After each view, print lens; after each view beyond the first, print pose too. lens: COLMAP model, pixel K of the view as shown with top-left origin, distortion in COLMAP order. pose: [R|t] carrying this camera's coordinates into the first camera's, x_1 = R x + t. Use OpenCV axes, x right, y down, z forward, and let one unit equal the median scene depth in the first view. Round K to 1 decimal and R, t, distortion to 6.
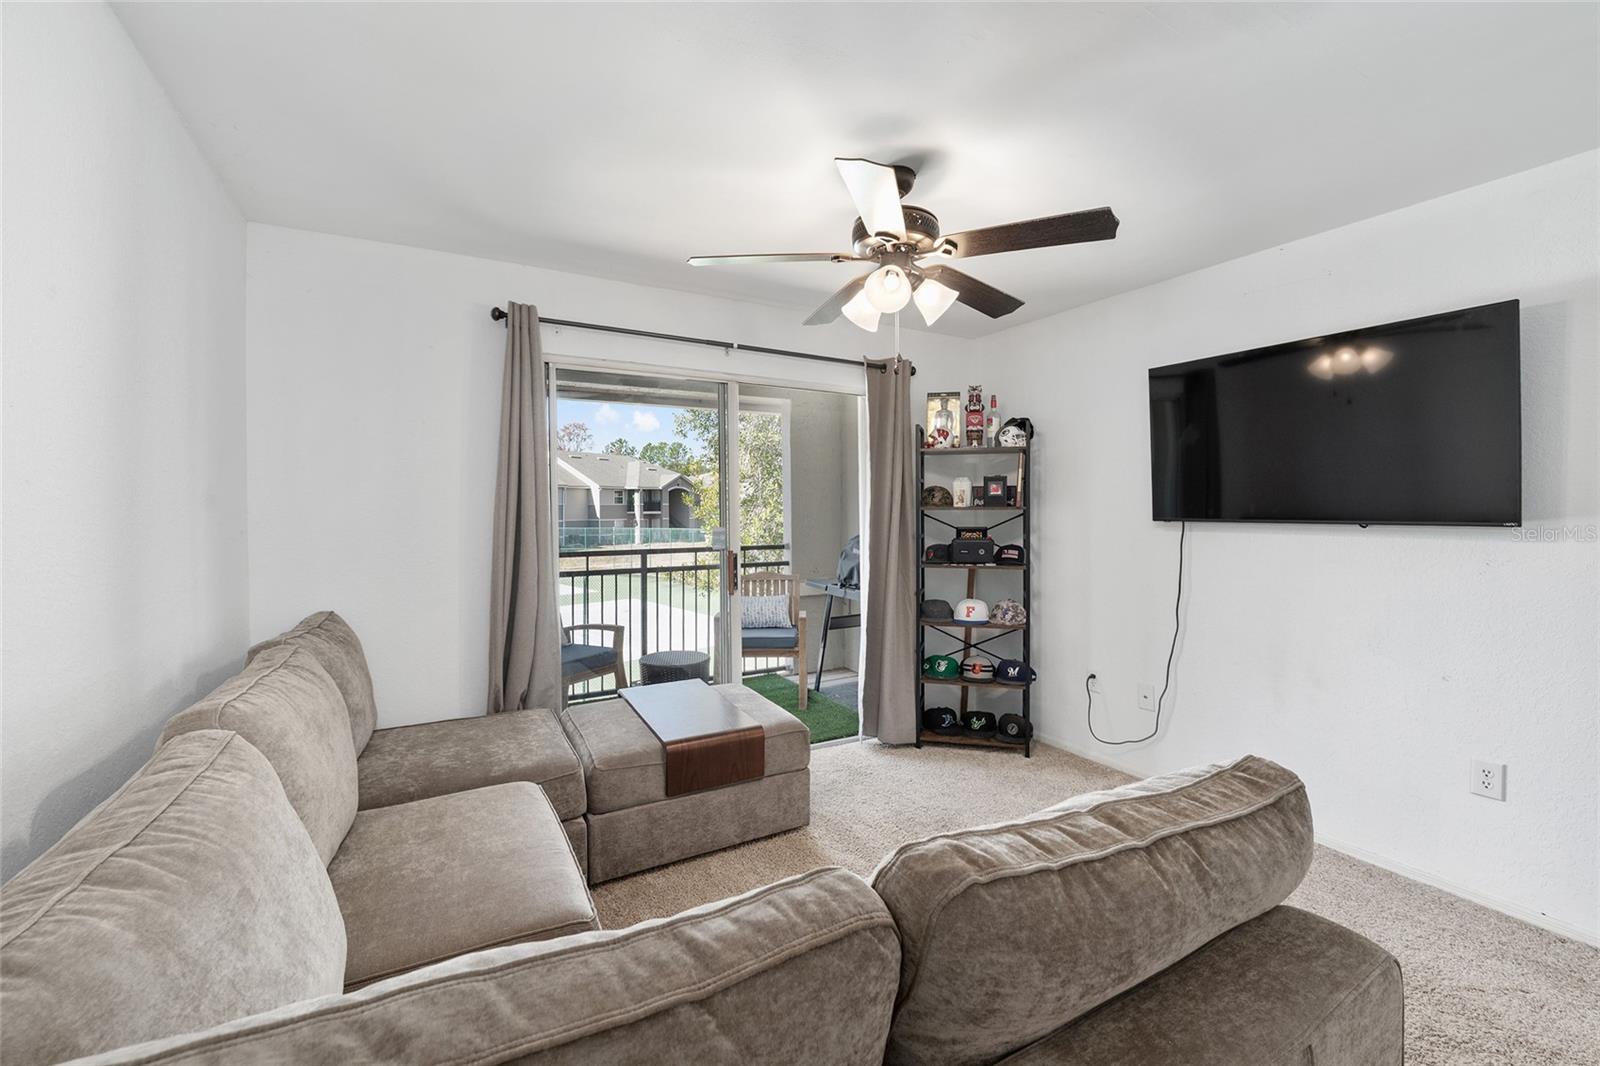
lens RADIAL K [[643.6, 0, 832.6], [0, 643.6, 514.8], [0, 0, 1]] dist [-0.017574, 0.001038]
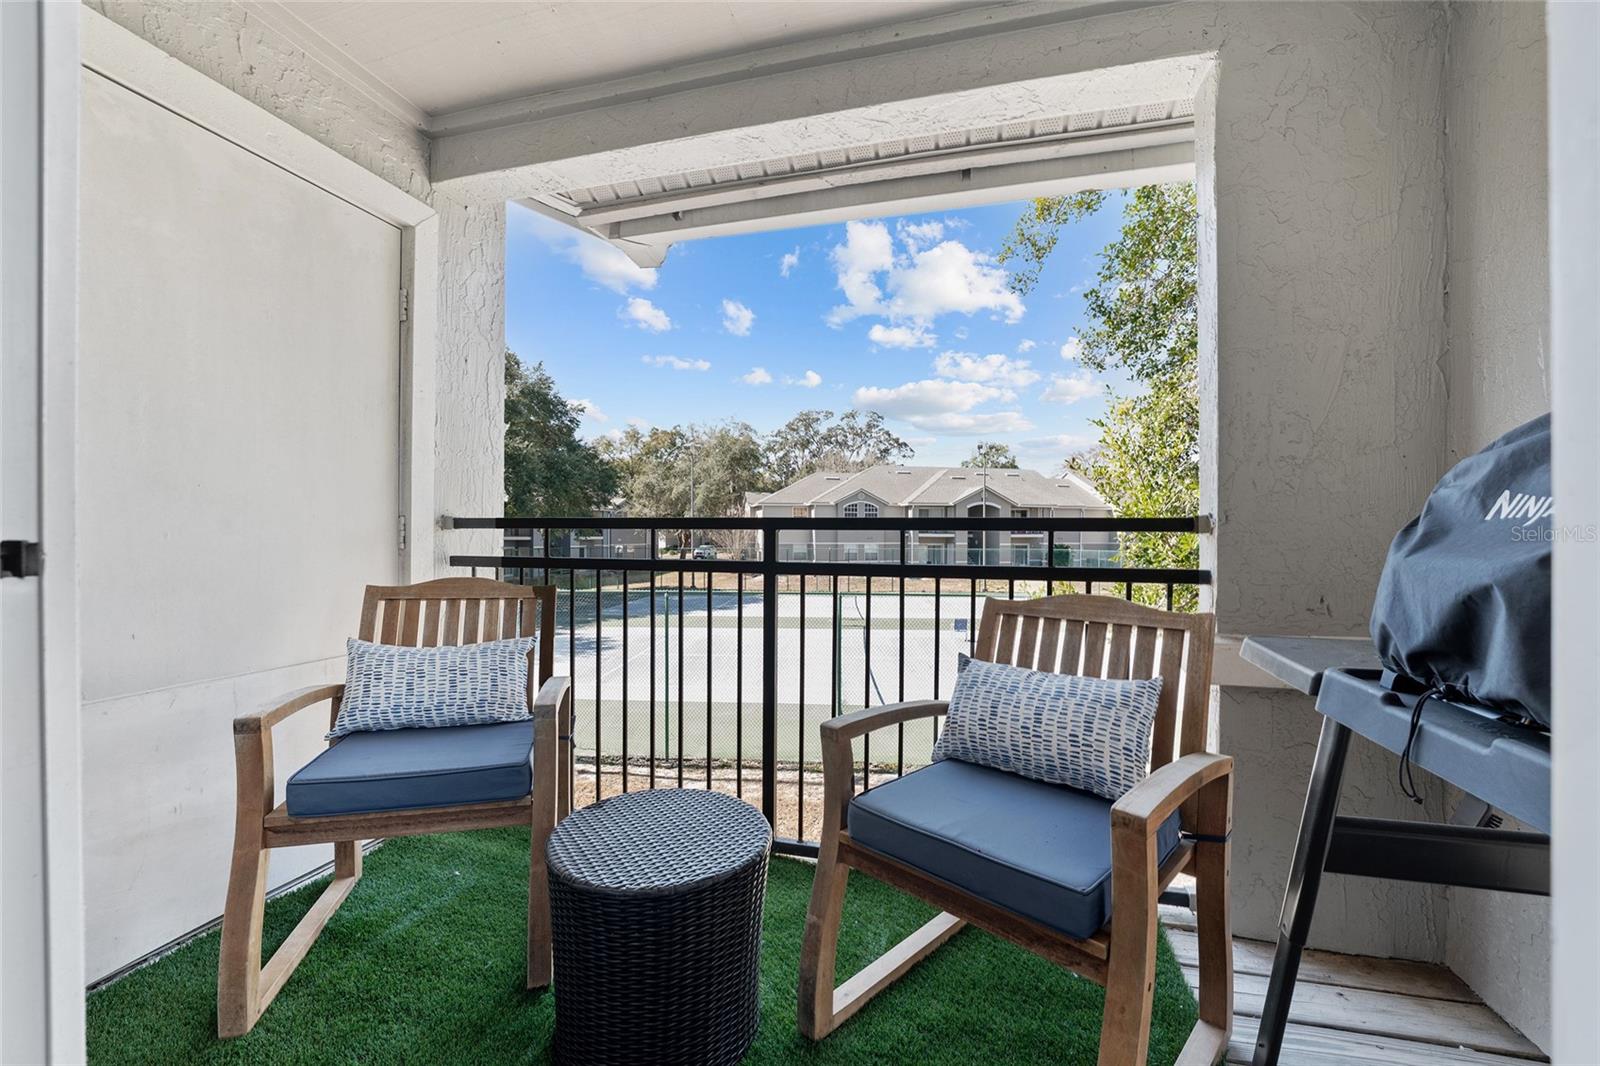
lens RADIAL K [[643.6, 0, 808.6], [0, 643.6, 537.6], [0, 0, 1]] dist [-0.017574, 0.001038]
pose [[0.682765, 0.009457, -0.730577, 0.025705], [-0.012867, 0.999917, 0.000919, 0.058110], [0.730525, 0.008772, 0.682830, 0.638172]]
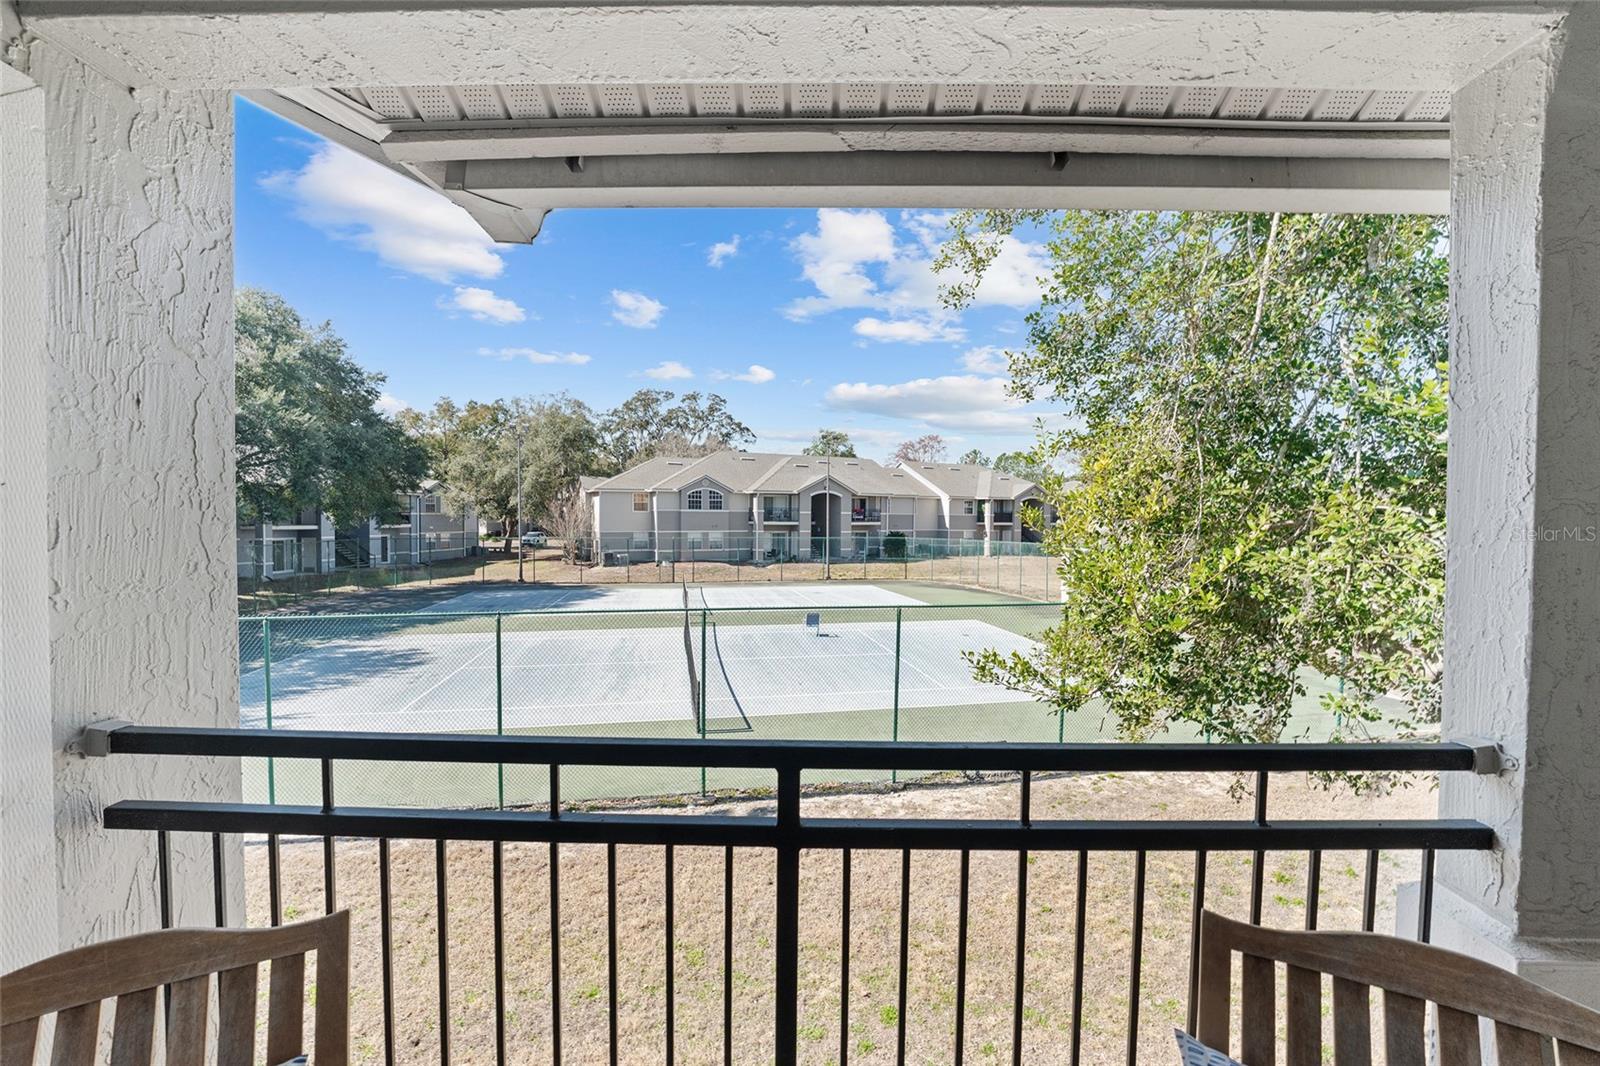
lens RADIAL K [[643.6, 0, 806.8], [0, 643.6, 537.2], [0, 0, 1]] dist [-0.017574, 0.001038]
pose [[0.839929, 0.026704, -0.542038, -0.144655], [-0.016617, 0.999586, 0.023496, -0.022051], [0.542441, -0.010728, 0.840025, 0.707009]]
